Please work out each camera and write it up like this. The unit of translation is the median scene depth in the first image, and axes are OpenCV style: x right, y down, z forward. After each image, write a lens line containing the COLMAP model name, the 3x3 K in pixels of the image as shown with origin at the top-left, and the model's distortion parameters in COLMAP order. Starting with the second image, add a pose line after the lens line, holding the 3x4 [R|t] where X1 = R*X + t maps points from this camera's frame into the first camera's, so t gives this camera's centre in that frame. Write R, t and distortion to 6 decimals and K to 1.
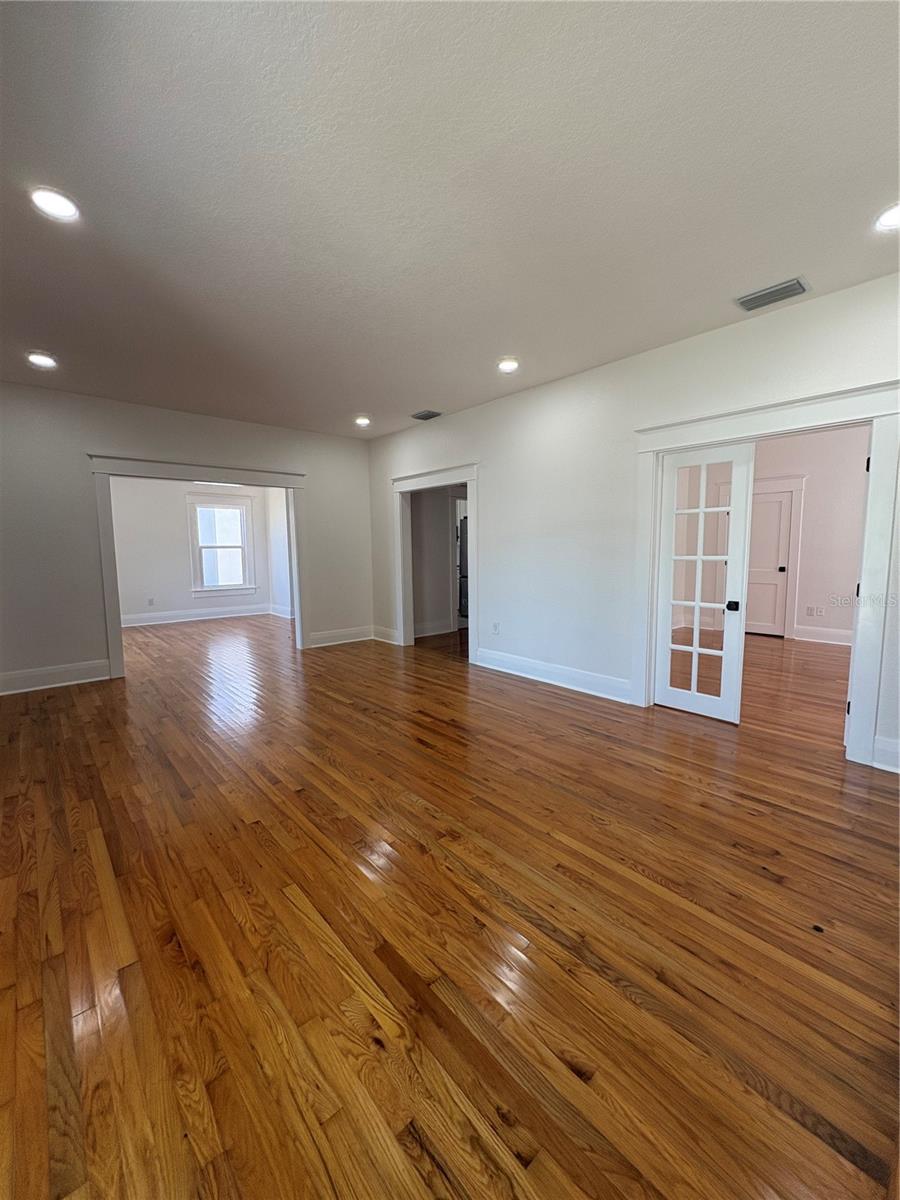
lens RADIAL K [[479.8, 0, 452.5], [0, 479.8, 597.7], [0, 0, 1]] dist [0.001524, 0.000289]
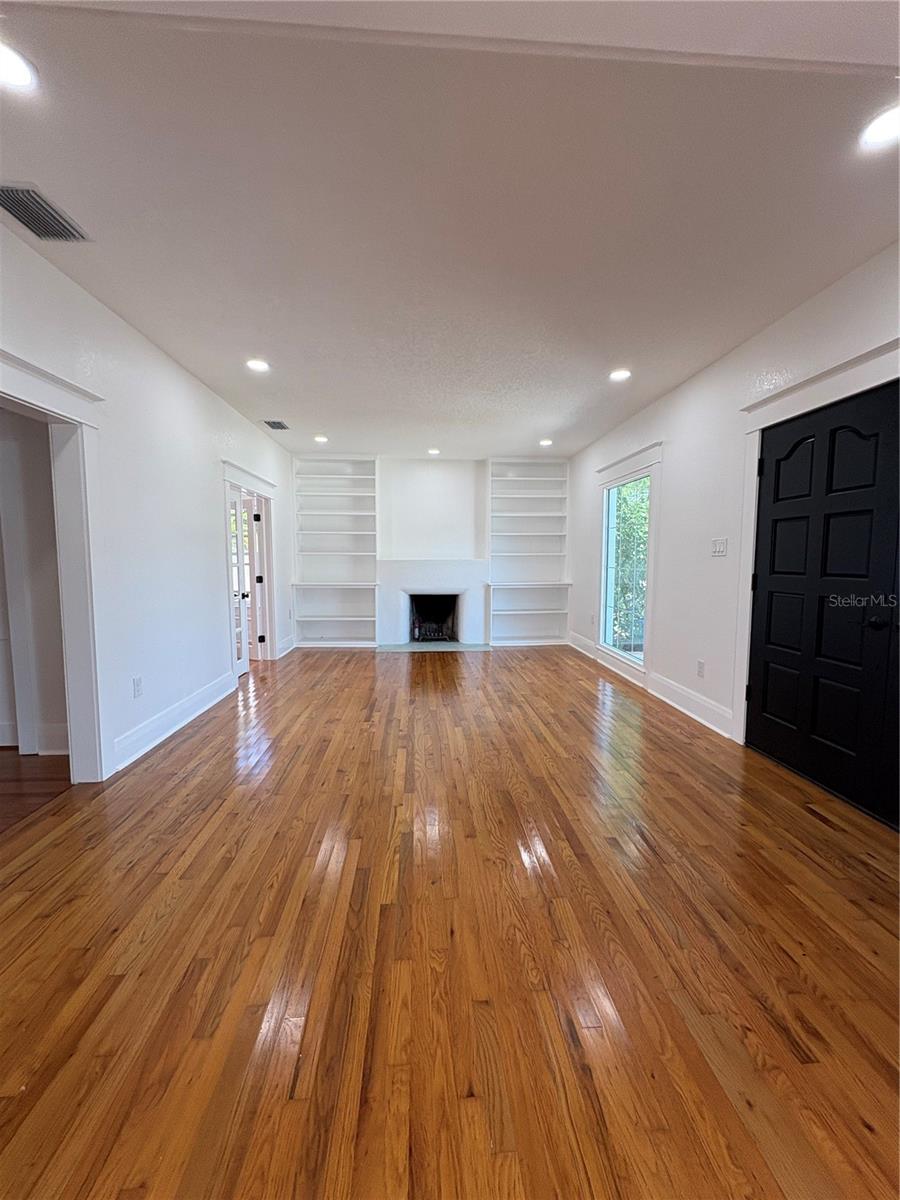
lens RADIAL K [[479.8, 0, 453.2], [0, 479.8, 598.9], [0, 0, 1]] dist [0.001524, 0.000289]
pose [[-0.792984, -0.043402, 0.607694, -1.528039], [0.070600, 0.984193, 0.162418, -0.304873], [-0.605137, 0.171698, -0.777386, 3.093206]]
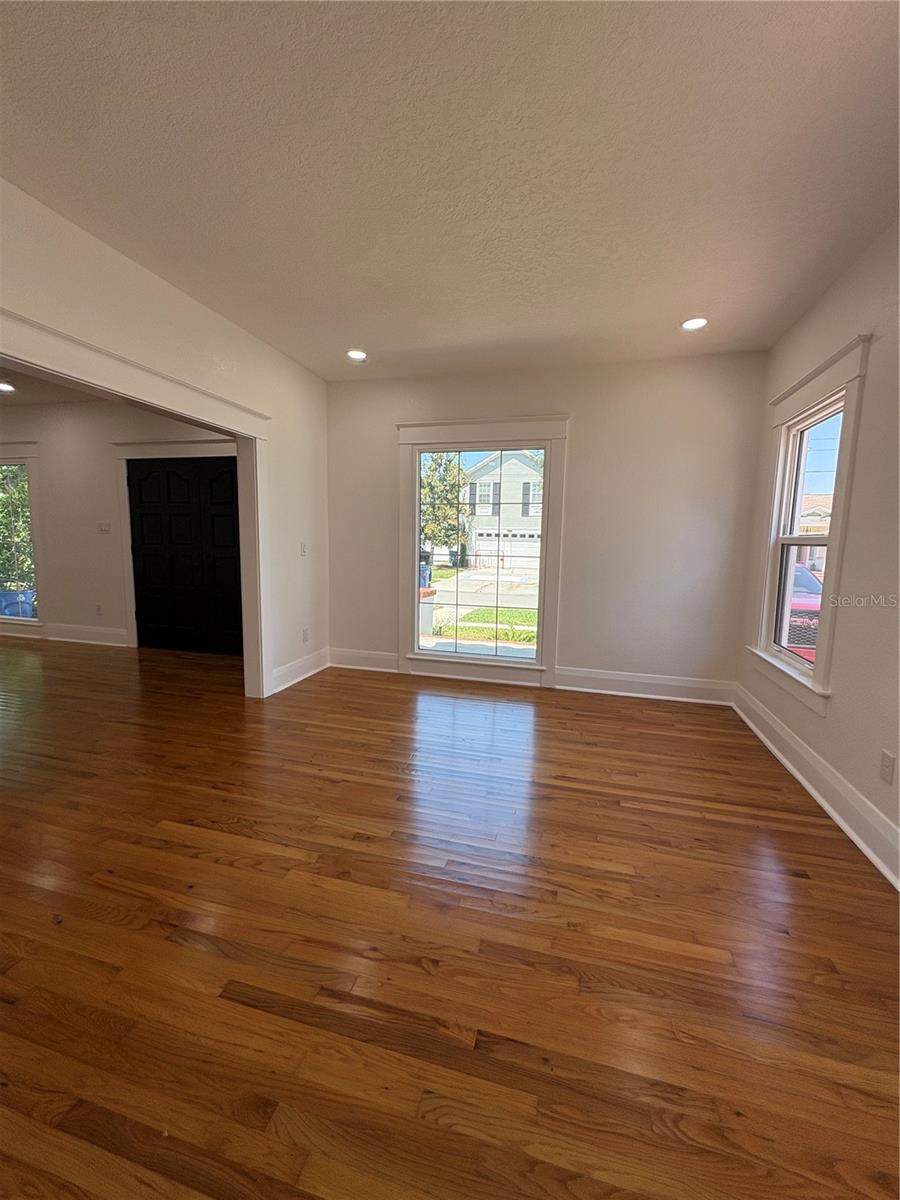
lens RADIAL K [[479.8, 0, 450.9], [0, 479.8, 600.0], [0, 0, 1]] dist [0.001524, 0.000289]
pose [[-0.837544, 0.058949, -0.543181, -1.372742], [-0.071701, 0.973706, 0.216230, -0.459590], [0.541646, 0.220048, -0.811295, 4.401754]]
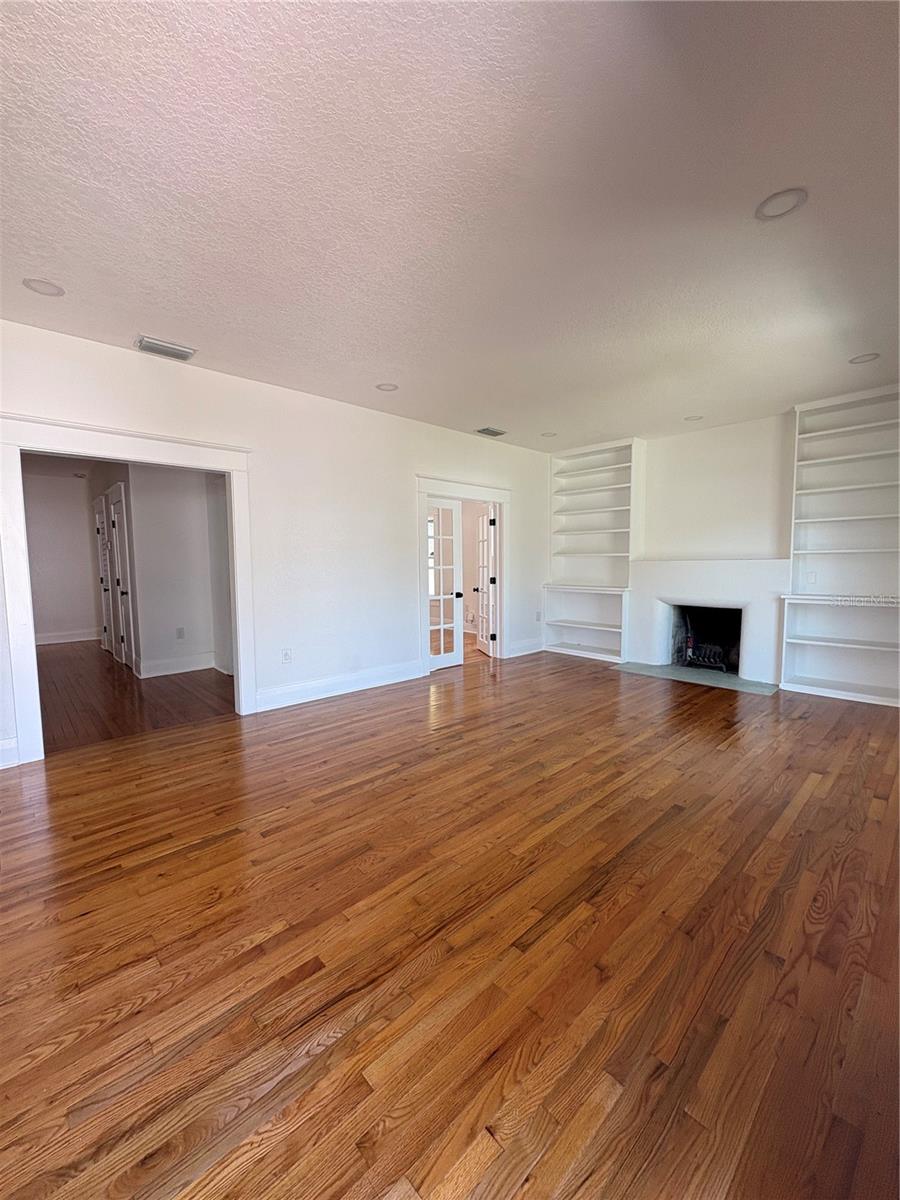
lens RADIAL K [[479.8, 0, 447.7], [0, 479.8, 599.0], [0, 0, 1]] dist [0.001524, 0.000289]
pose [[-0.026165, -0.067836, 0.997353, -1.898862], [0.113306, 0.991064, 0.070380, -0.159501], [-0.993216, 0.114848, -0.018245, 1.841901]]
